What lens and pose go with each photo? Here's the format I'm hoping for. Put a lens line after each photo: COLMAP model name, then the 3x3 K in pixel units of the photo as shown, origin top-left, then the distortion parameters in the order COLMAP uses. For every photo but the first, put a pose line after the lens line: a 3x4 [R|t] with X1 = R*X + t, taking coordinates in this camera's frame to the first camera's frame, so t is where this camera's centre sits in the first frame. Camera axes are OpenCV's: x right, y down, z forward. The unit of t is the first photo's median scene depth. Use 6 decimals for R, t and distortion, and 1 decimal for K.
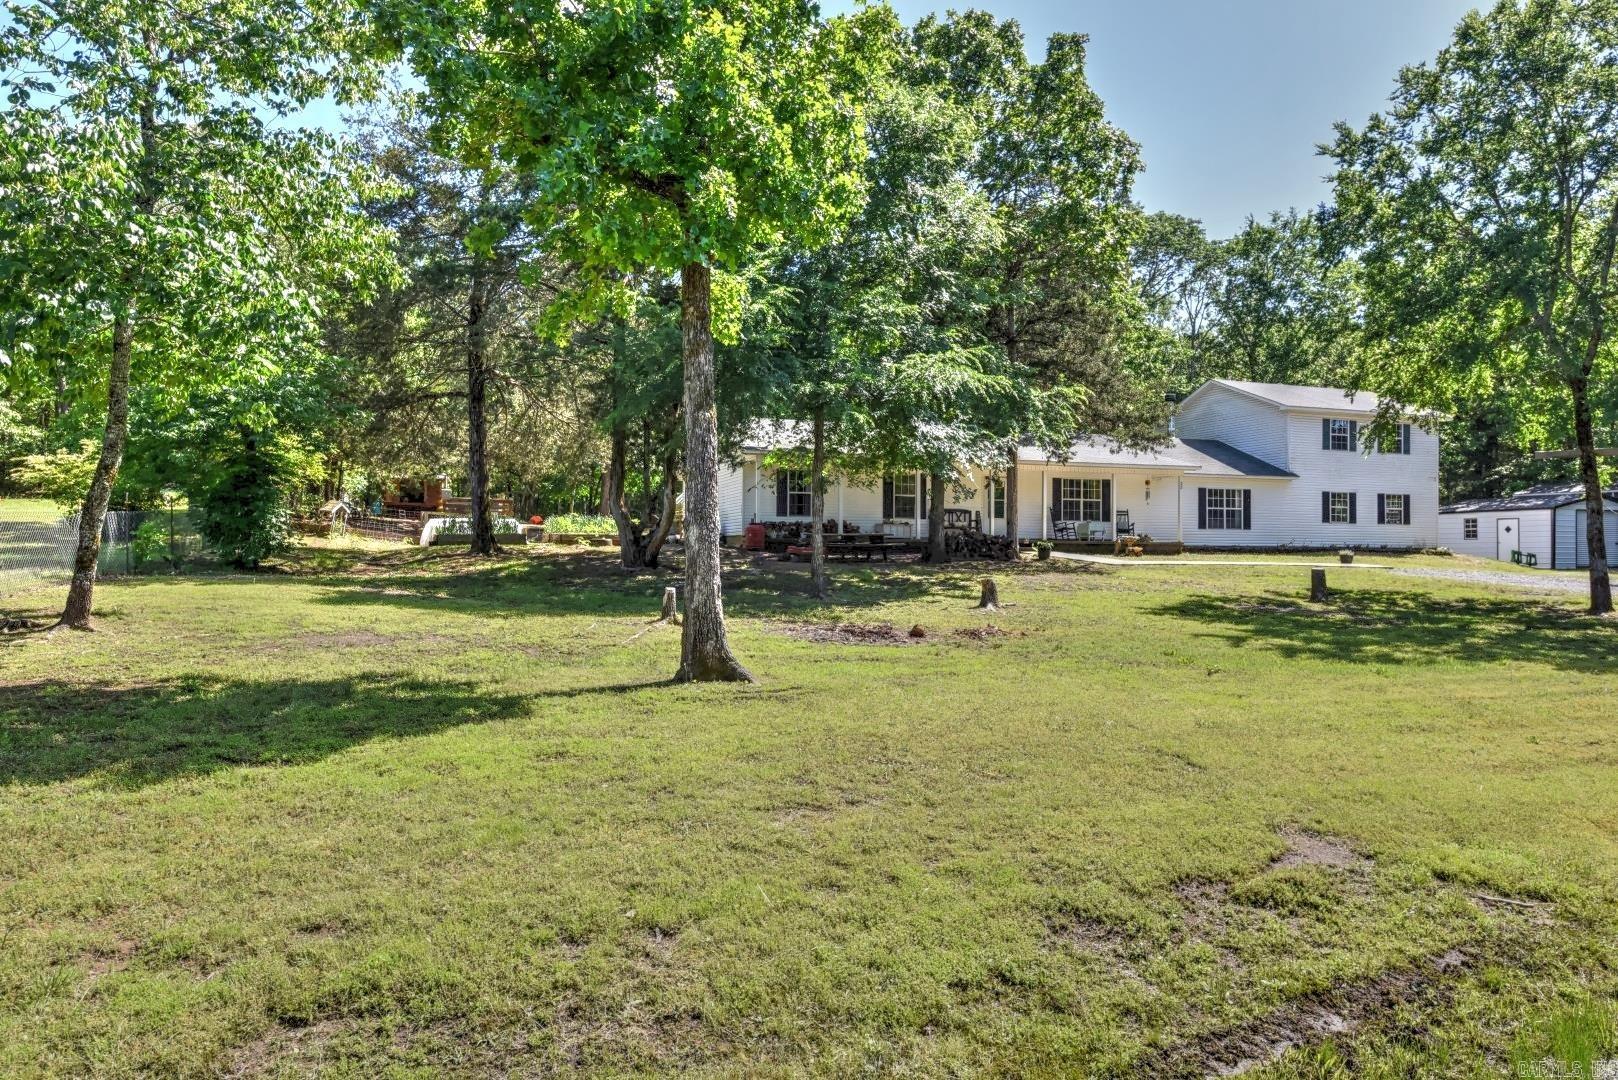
lens RADIAL K [[1073.2, 0, 811.3], [0, 1073.2, 544.9], [0, 0, 1]] dist [0.005961, -0.002027]
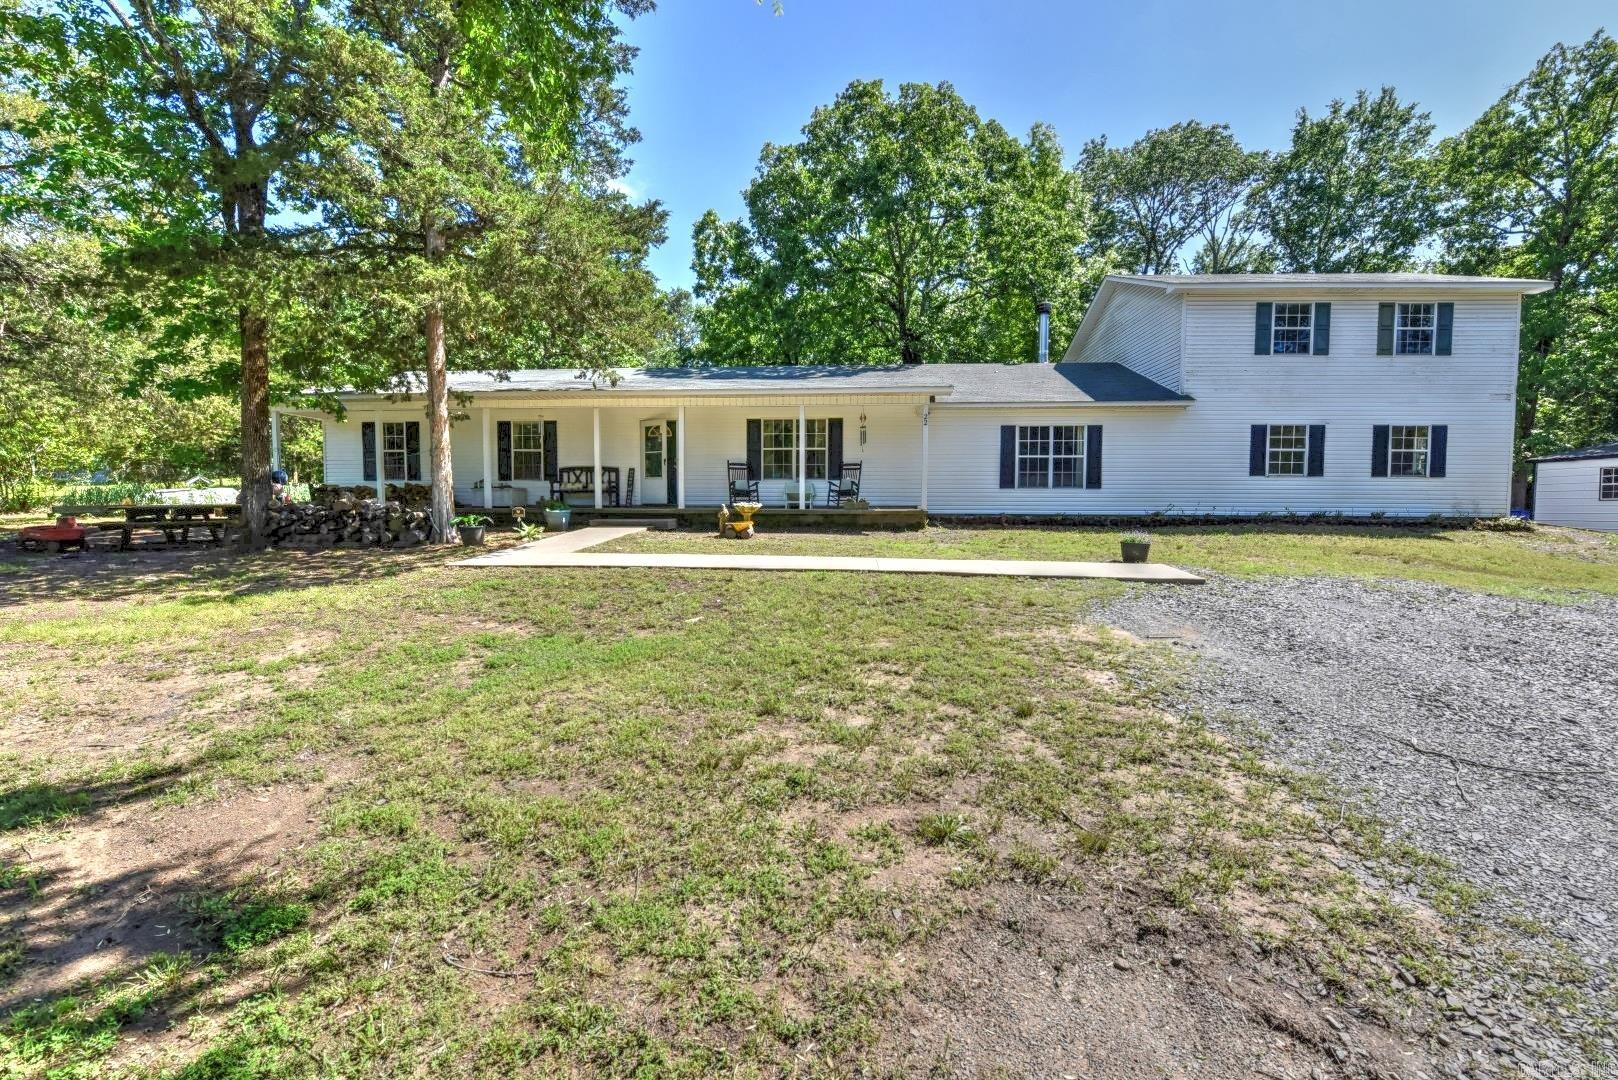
lens RADIAL K [[646.0, 0, 805.0], [0, 646.0, 535.2], [0, 0, 1]] dist [-0.008022, -0.002368]
pose [[0.925928, 0.021161, -0.377108, 0.381708], [0.006127, 0.997457, 0.071014, -0.014681], [0.377651, -0.068064, 0.923443, 0.567187]]
